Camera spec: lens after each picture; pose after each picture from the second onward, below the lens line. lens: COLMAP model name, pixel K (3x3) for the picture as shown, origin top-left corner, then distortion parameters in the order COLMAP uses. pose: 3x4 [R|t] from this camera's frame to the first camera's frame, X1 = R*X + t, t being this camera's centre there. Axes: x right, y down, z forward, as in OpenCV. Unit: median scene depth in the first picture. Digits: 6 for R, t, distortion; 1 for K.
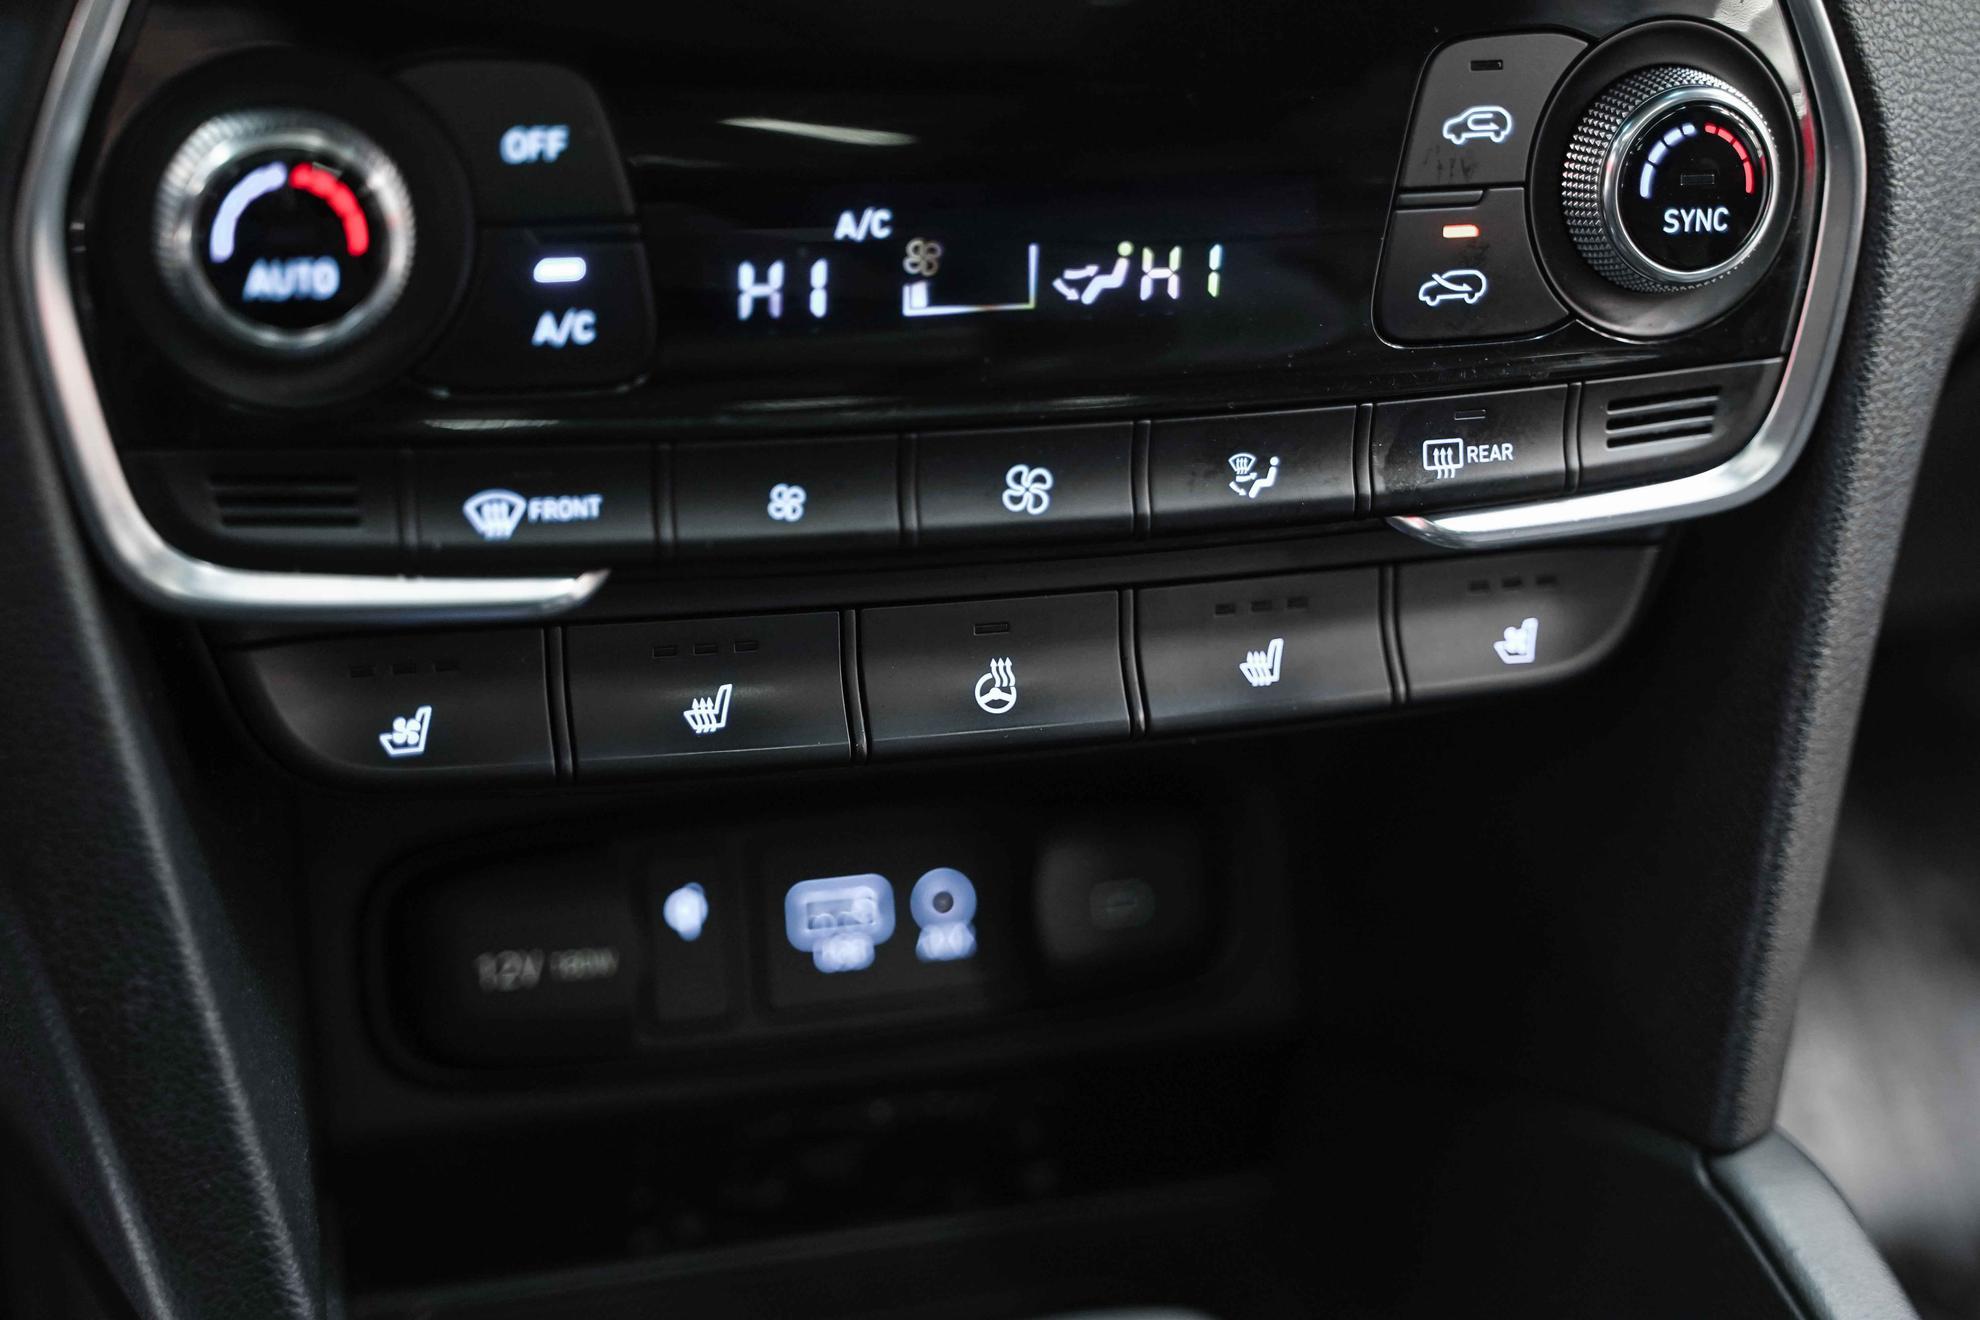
lens RADIAL K [[3179.9, 0, 990.0], [0, 3179.9, 660.0], [0, 0, 1]] dist [-0.001551, -0.036642]
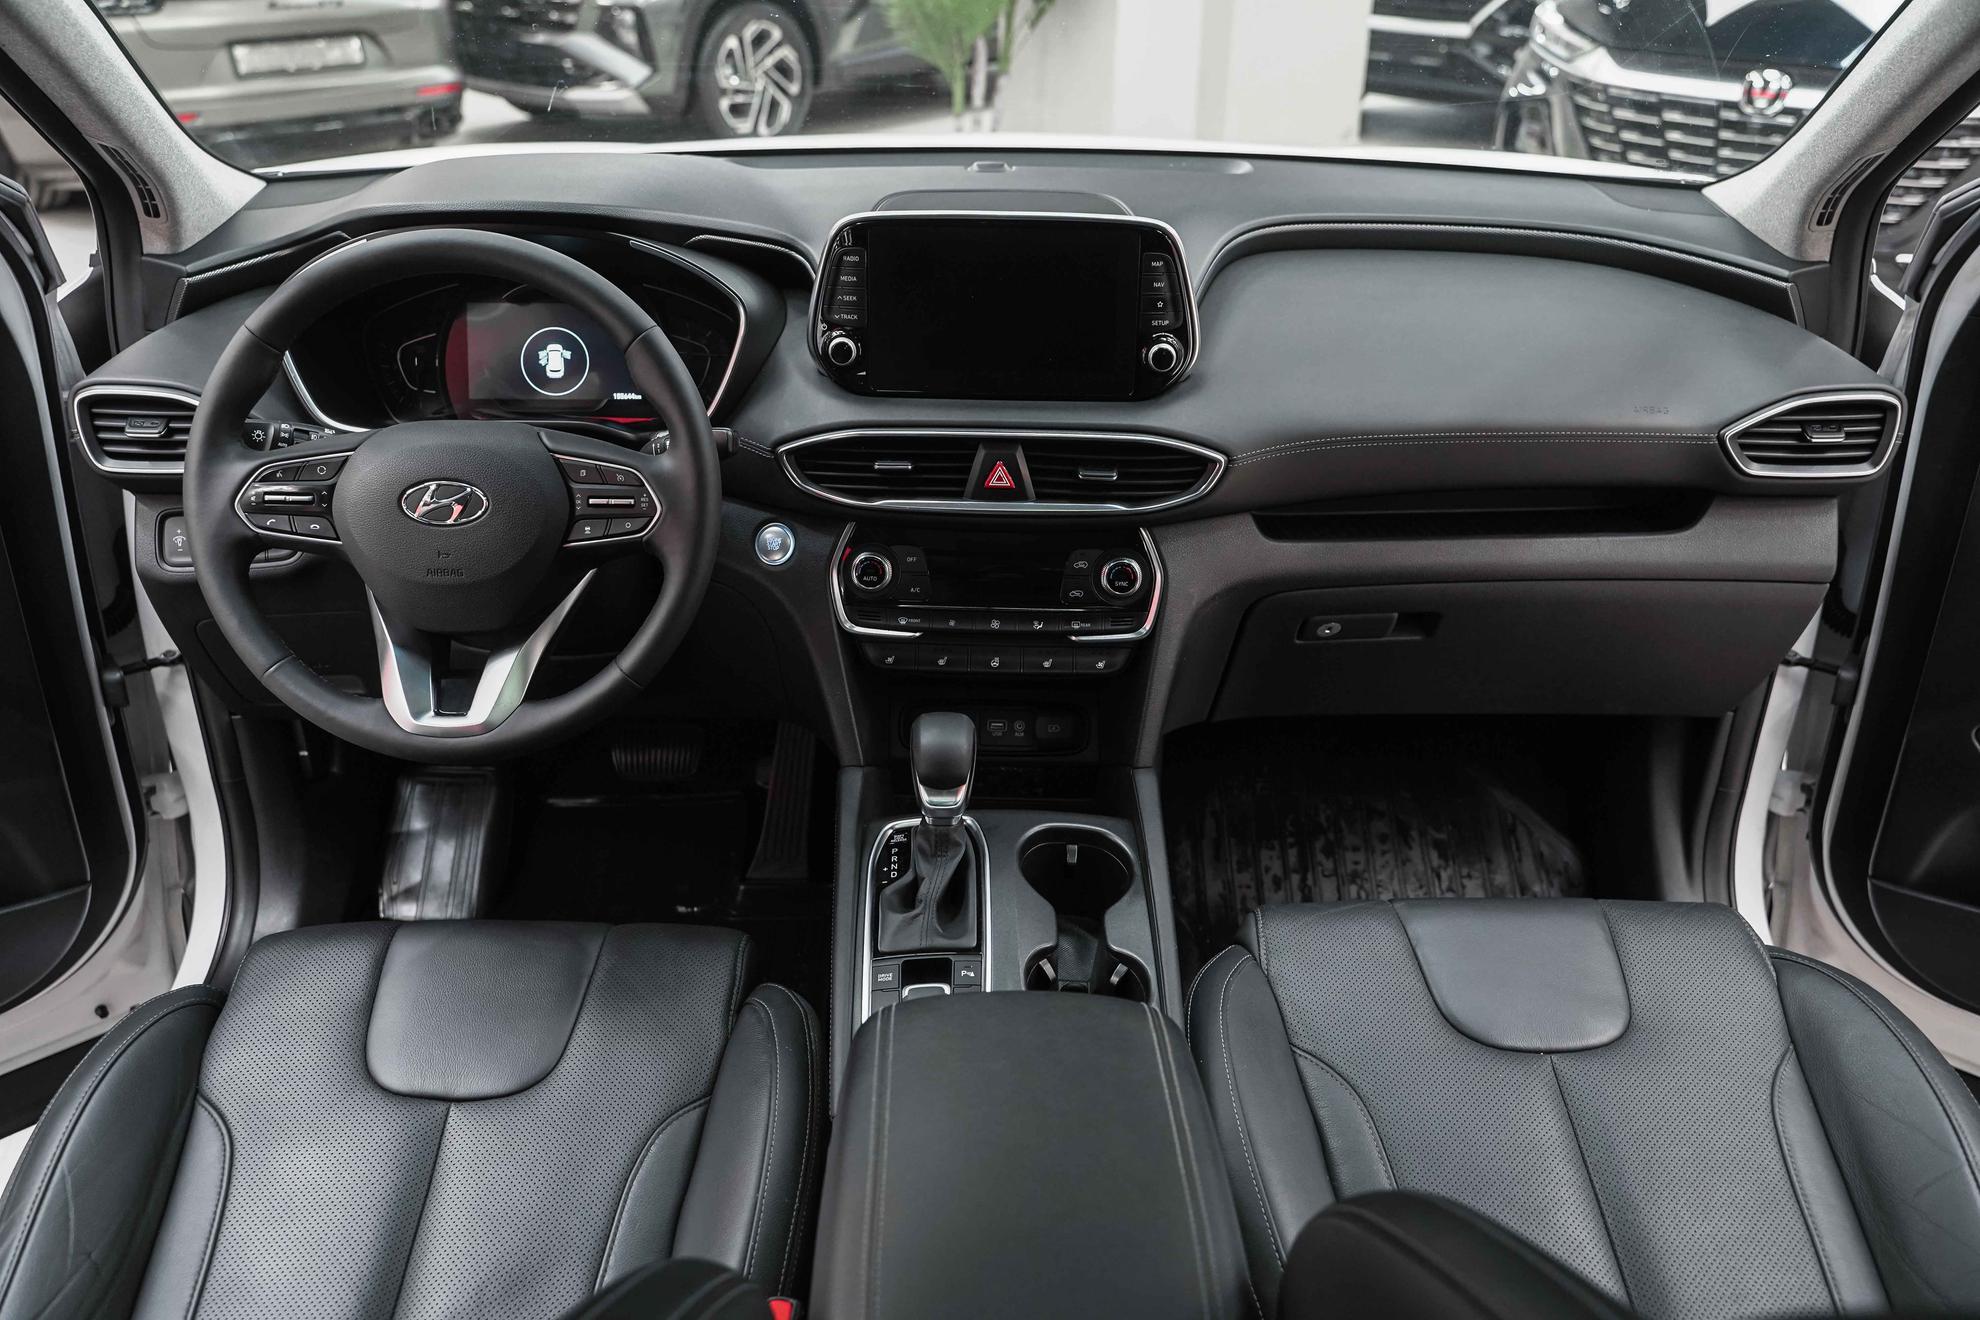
lens RADIAL K [[1573.6, 0, 990.0], [0, 1573.6, 660.0], [0, 0, 1]] dist [-0.010440, 0.002012]
pose [[0.947786, 0.059190, -0.313366, 0.876485], [-0.102049, 0.987248, -0.122176, 0.350024], [0.302138, 0.147775, 0.941740, -1.622320]]
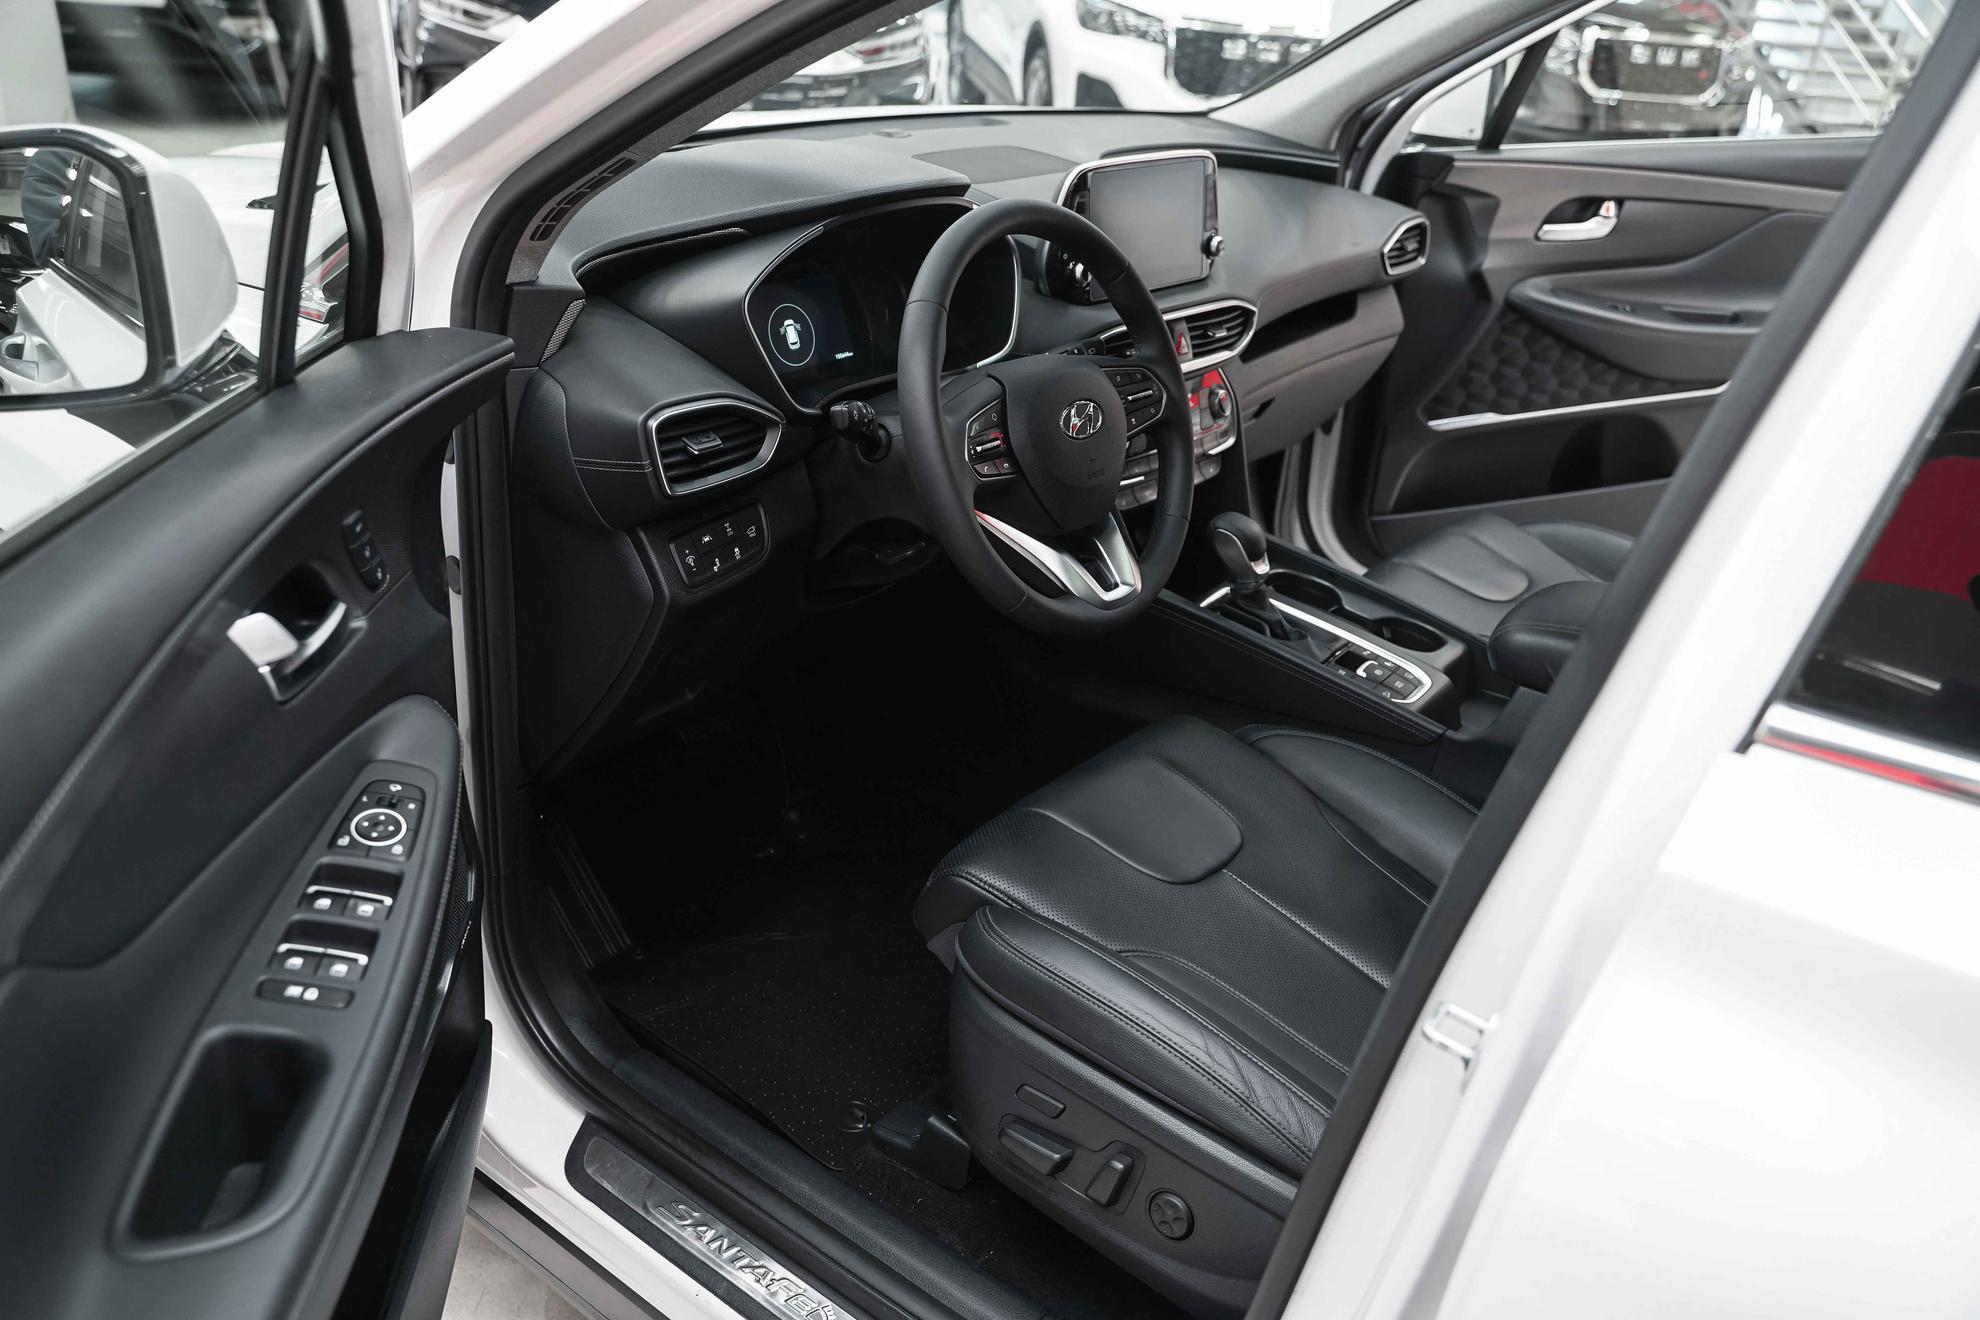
lens RADIAL K [[1573.6, 0, 990.0], [0, 1573.6, 660.0], [0, 0, 1]] dist [-0.010440, 0.002012]
pose [[0.830025, -0.278334, 0.483310, -2.339624], [0.320522, 0.947228, -0.004957, 0.288369], [-0.456426, 0.159026, 0.875435, -2.061063]]
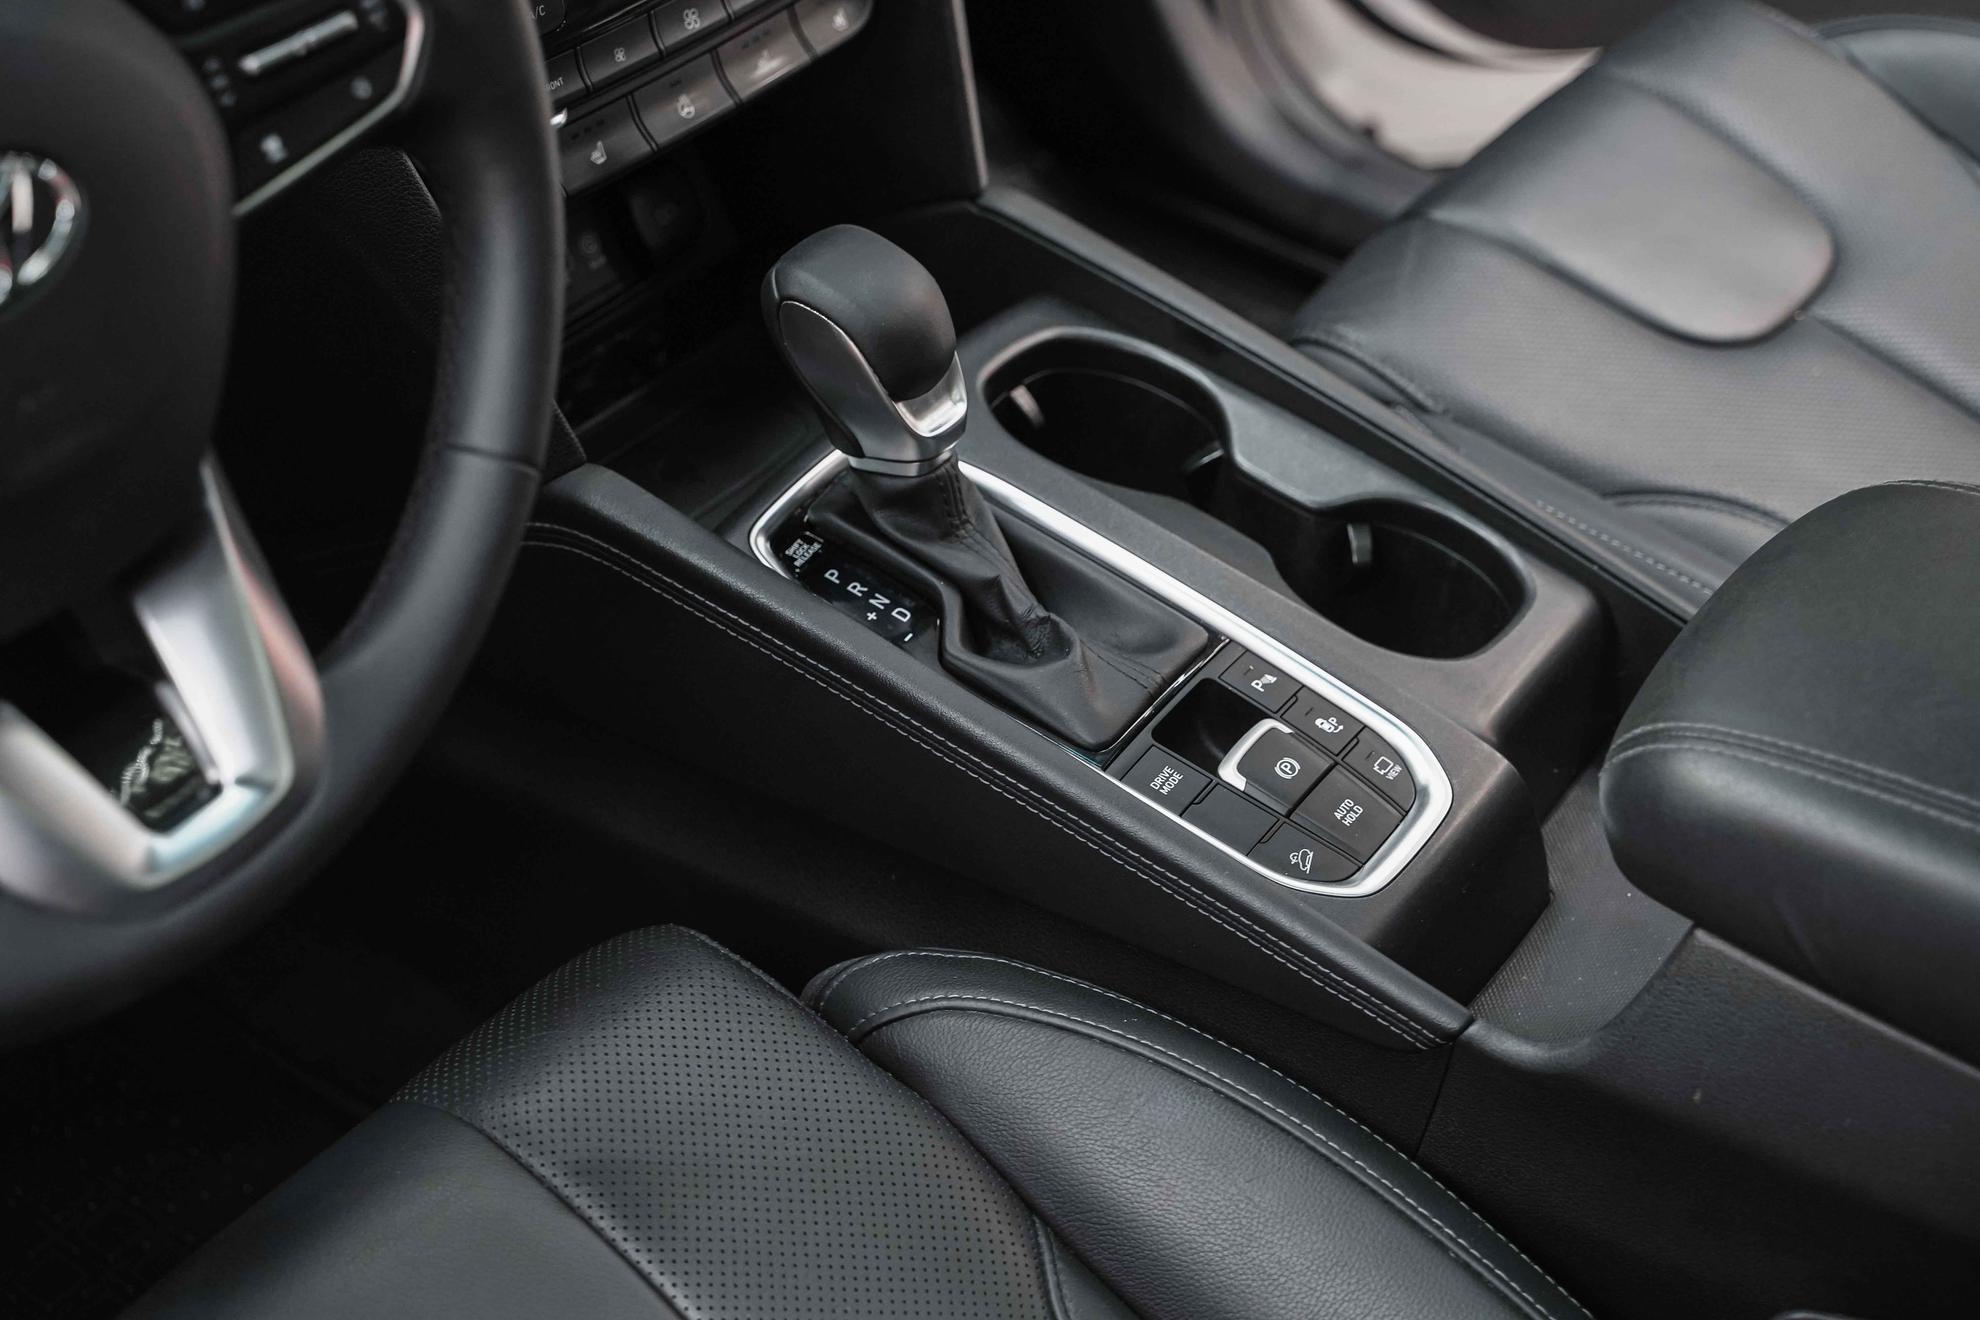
lens RADIAL K [[2989.2, 0, 990.0], [0, 2989.2, 660.0], [0, 0, 1]] dist [-0.034271, -0.022026]
pose [[0.813437, -0.419012, 0.403421, -0.919462], [0.344170, 0.905862, 0.246903, -0.092631], [-0.468899, -0.061995, 0.881073, -1.140575]]
